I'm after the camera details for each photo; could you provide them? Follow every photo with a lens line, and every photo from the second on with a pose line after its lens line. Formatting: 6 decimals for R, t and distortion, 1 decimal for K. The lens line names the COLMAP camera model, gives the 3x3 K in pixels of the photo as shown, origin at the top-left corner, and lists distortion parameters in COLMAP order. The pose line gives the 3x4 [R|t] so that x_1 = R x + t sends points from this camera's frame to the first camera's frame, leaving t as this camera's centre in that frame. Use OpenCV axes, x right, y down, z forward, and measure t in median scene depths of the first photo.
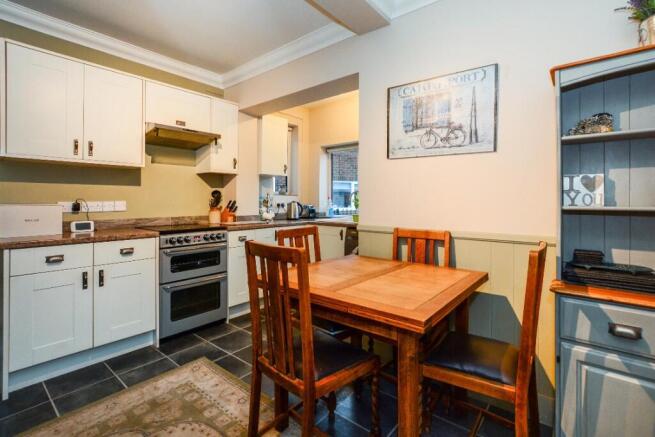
lens RADIAL K [[303.0, 0, 350.9], [0, 303.0, 202.4], [0, 0, 1]] dist [-0.022545, -0.000226]
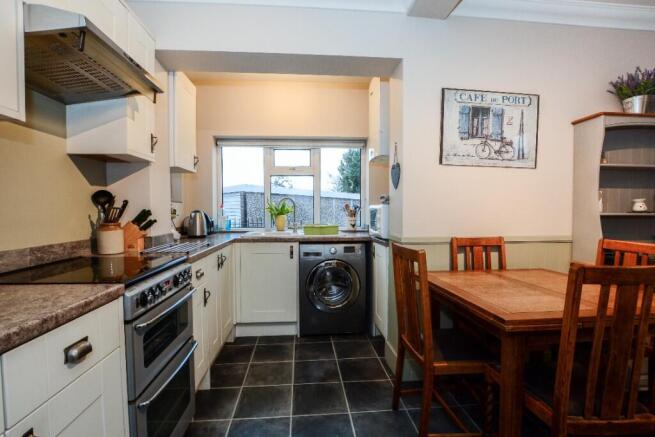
lens RADIAL K [[303.0, 0, 326.7], [0, 303.0, 220.5], [0, 0, 1]] dist [-0.022545, -0.000226]
pose [[0.741922, -0.025549, 0.669999, -0.817615], [0.005213, 0.999463, 0.032340, -0.003171], [-0.670466, -0.020501, 0.741657, 0.575856]]
